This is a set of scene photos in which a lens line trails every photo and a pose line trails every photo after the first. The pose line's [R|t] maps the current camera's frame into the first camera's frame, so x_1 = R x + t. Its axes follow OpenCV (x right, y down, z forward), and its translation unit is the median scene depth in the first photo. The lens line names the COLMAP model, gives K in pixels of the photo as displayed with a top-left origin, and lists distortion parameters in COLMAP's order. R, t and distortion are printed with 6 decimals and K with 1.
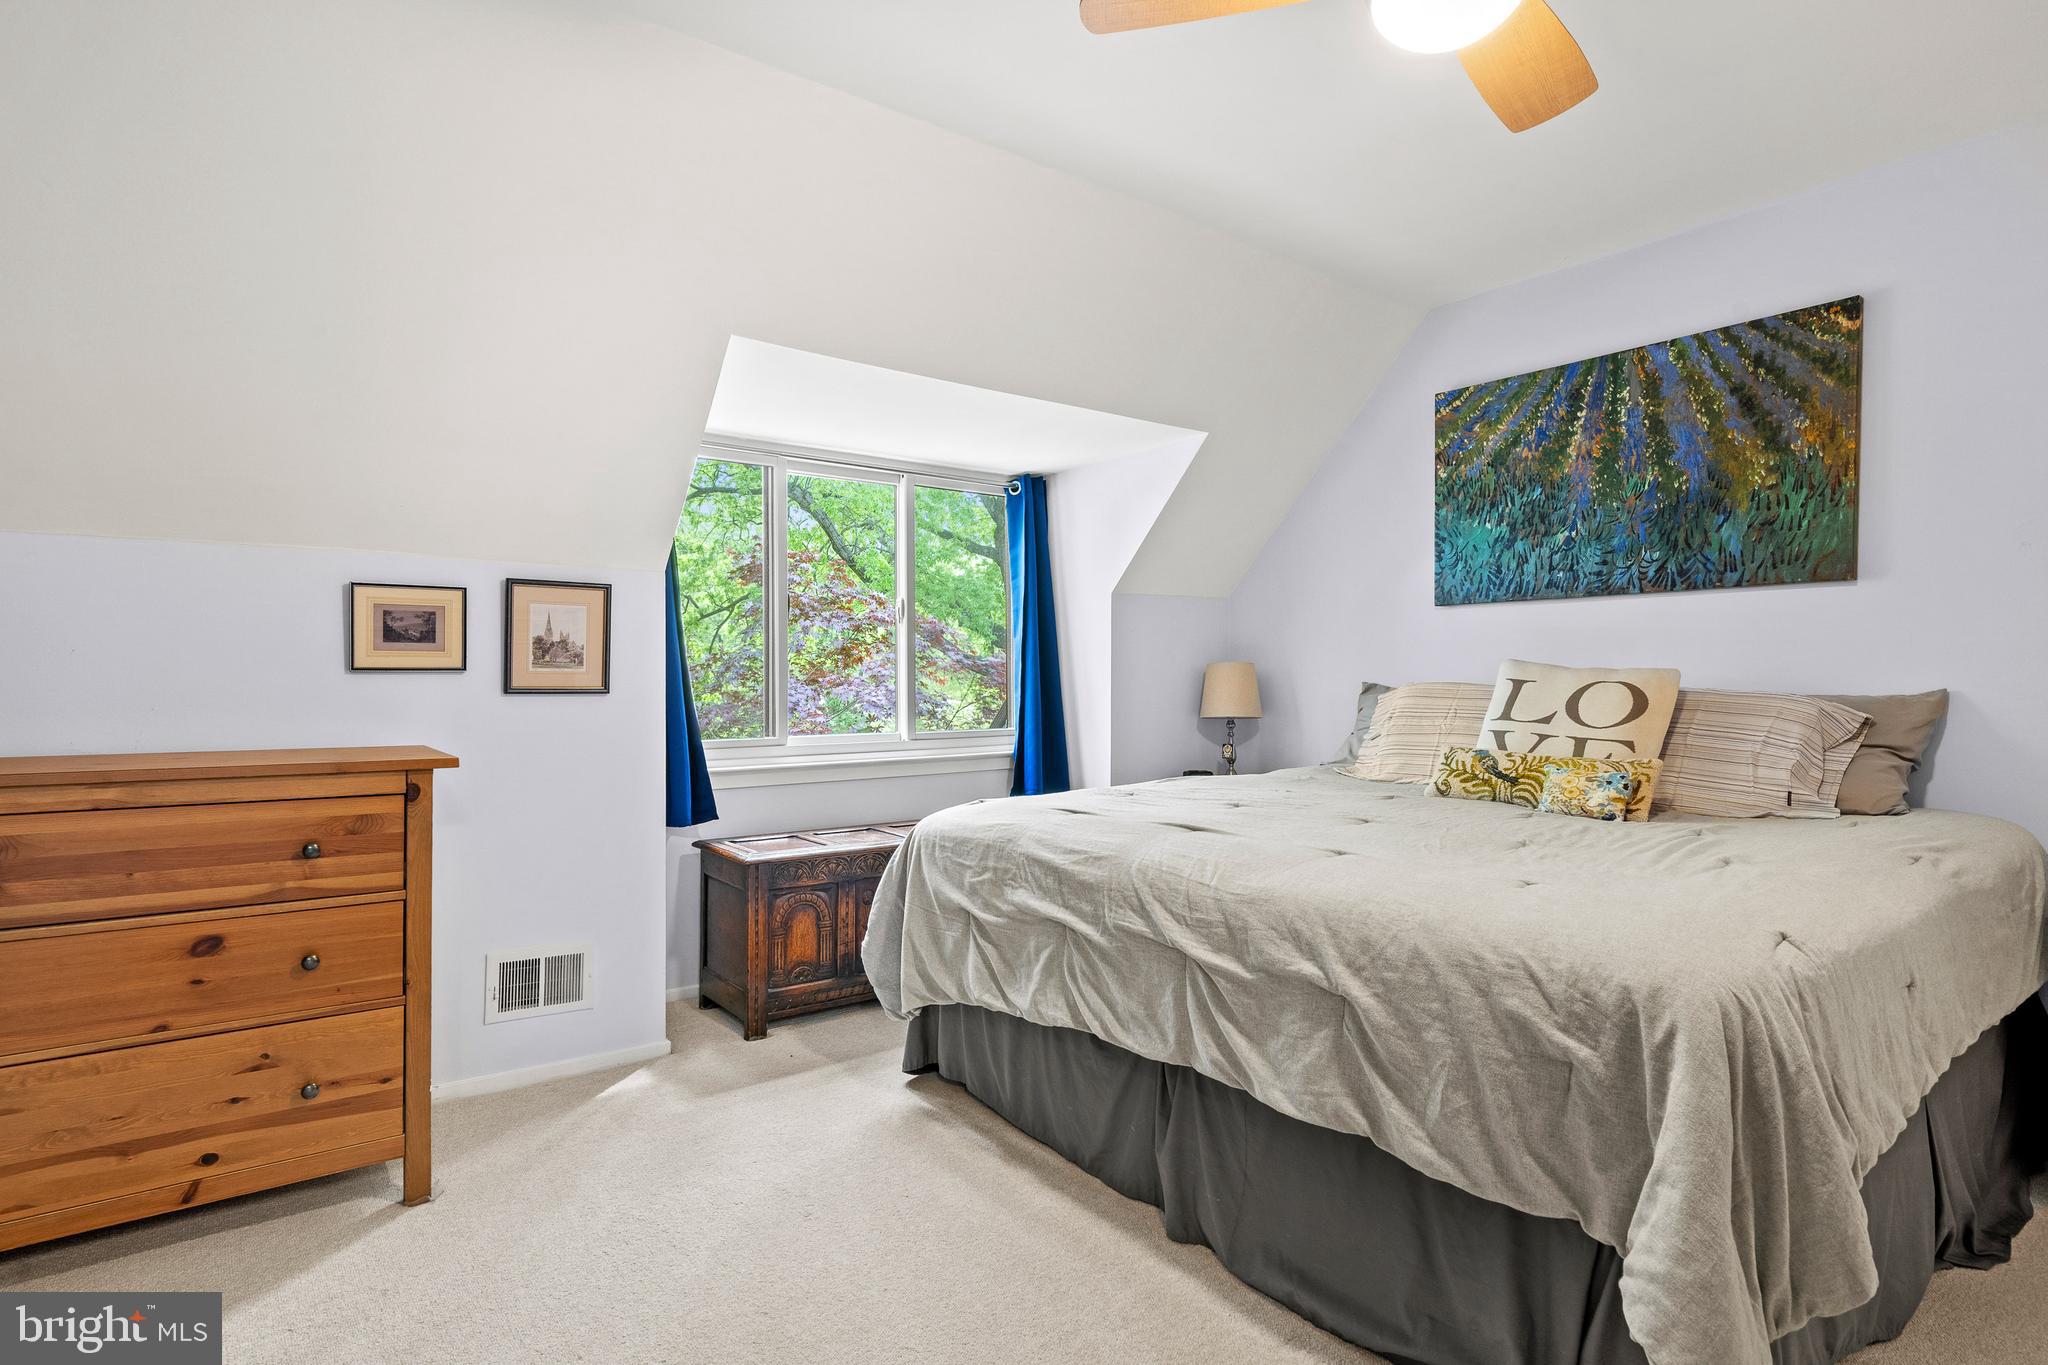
lens RADIAL K [[1059.1, 0, 1073.2], [0, 1059.1, 671.7], [0, 0, 1]] dist [-0.001612, 0.001483]
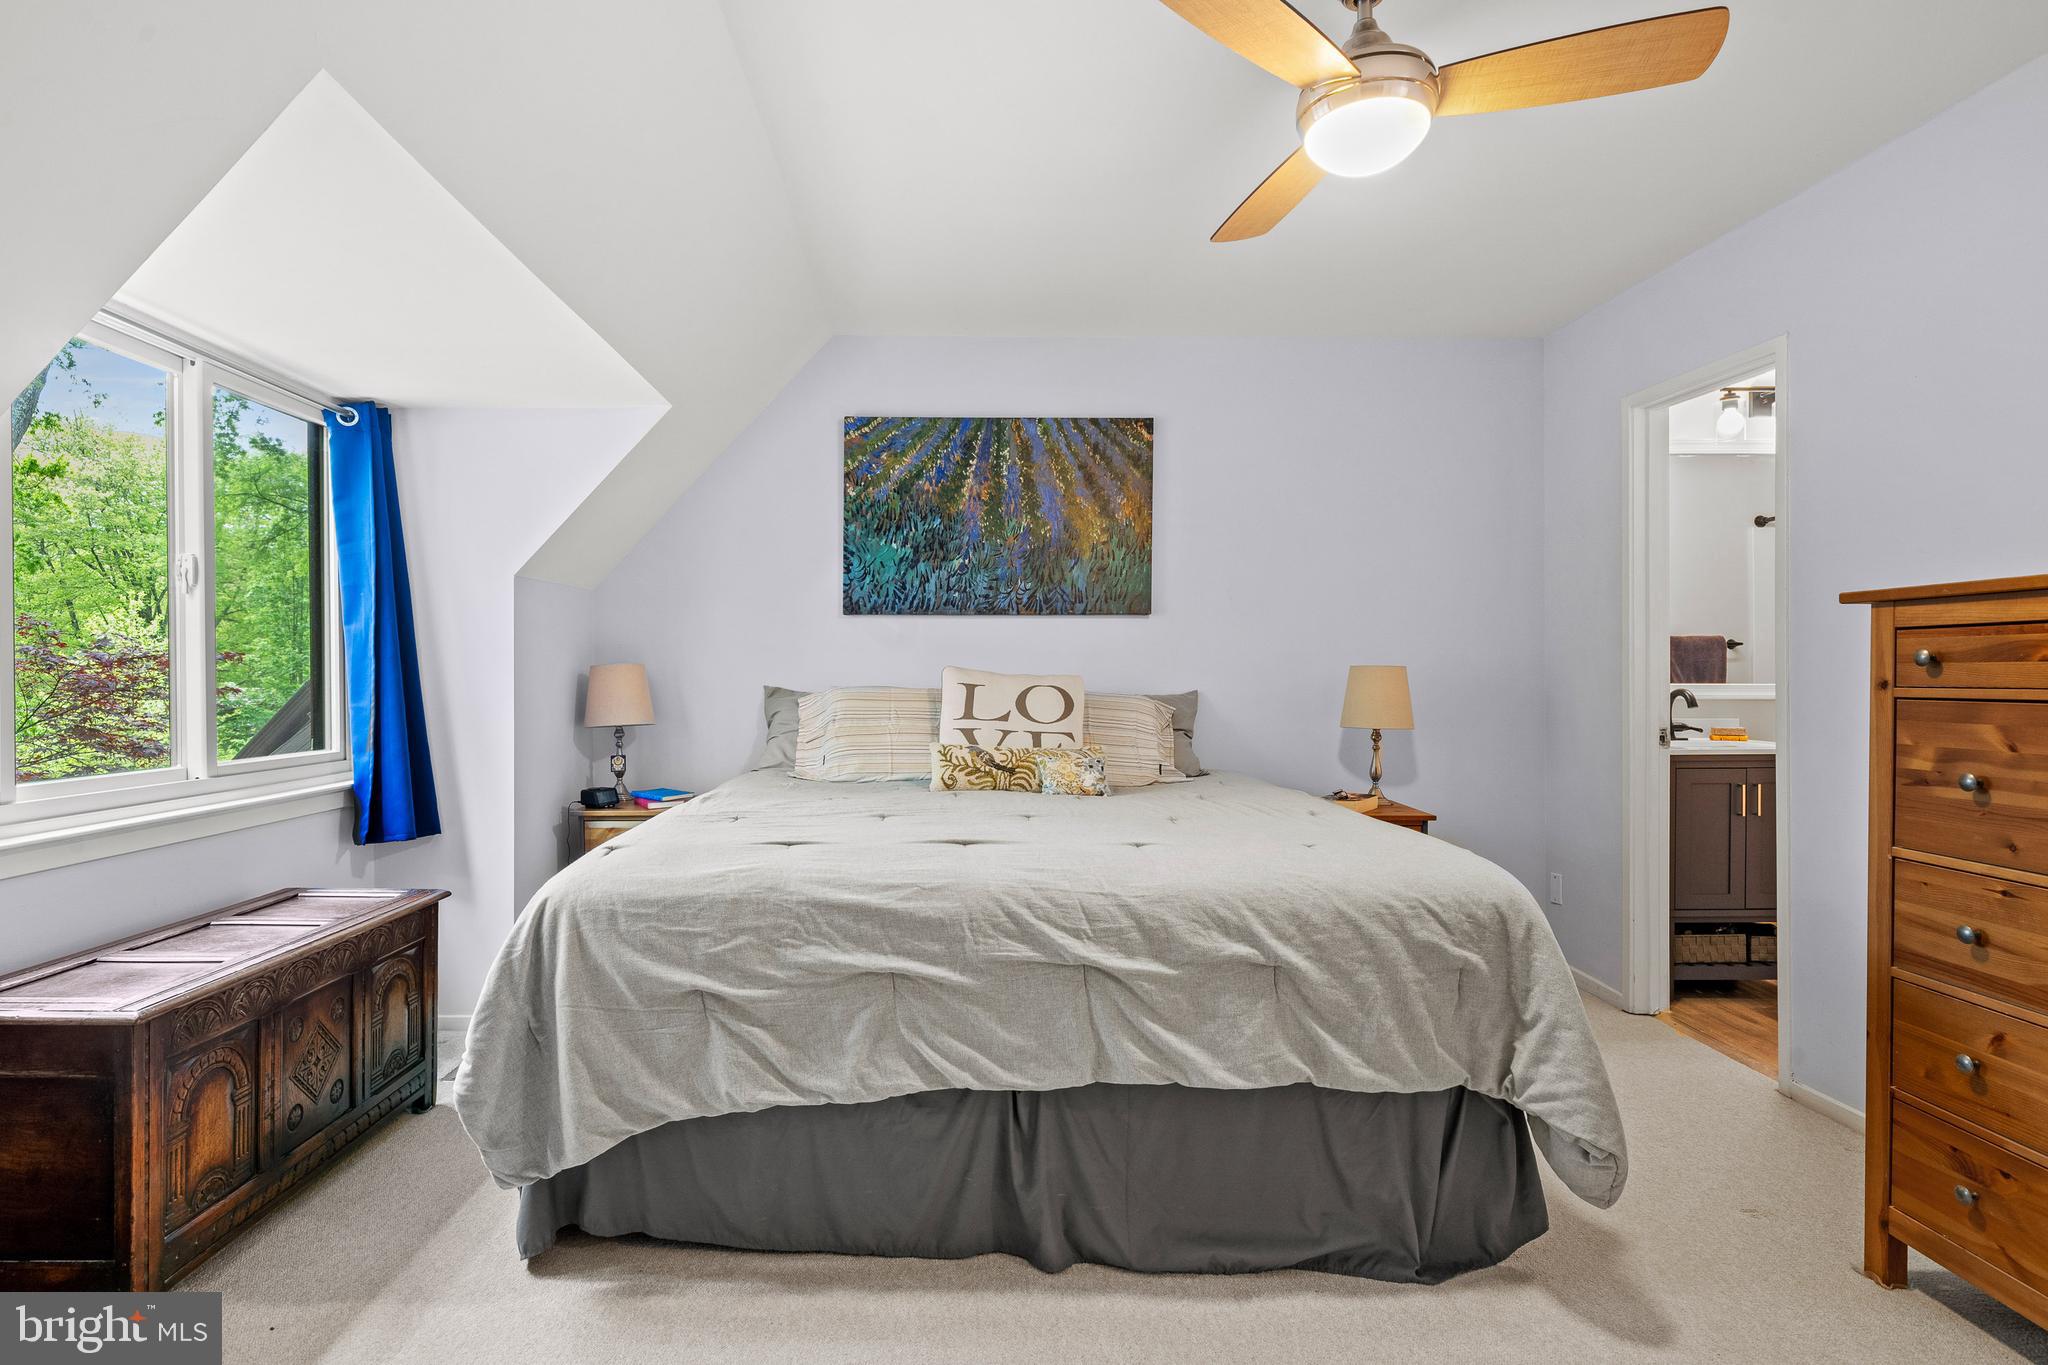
lens RADIAL K [[967.6, 0, 1028.7], [0, 967.6, 681.6], [0, 0, 1]] dist [0.001755, -0.000380]
pose [[0.615376, 0.002398, 0.788230, -0.404225], [-0.007721, 0.999966, 0.002986, 0.001366], [-0.788196, -0.007924, 0.615374, 0.322817]]
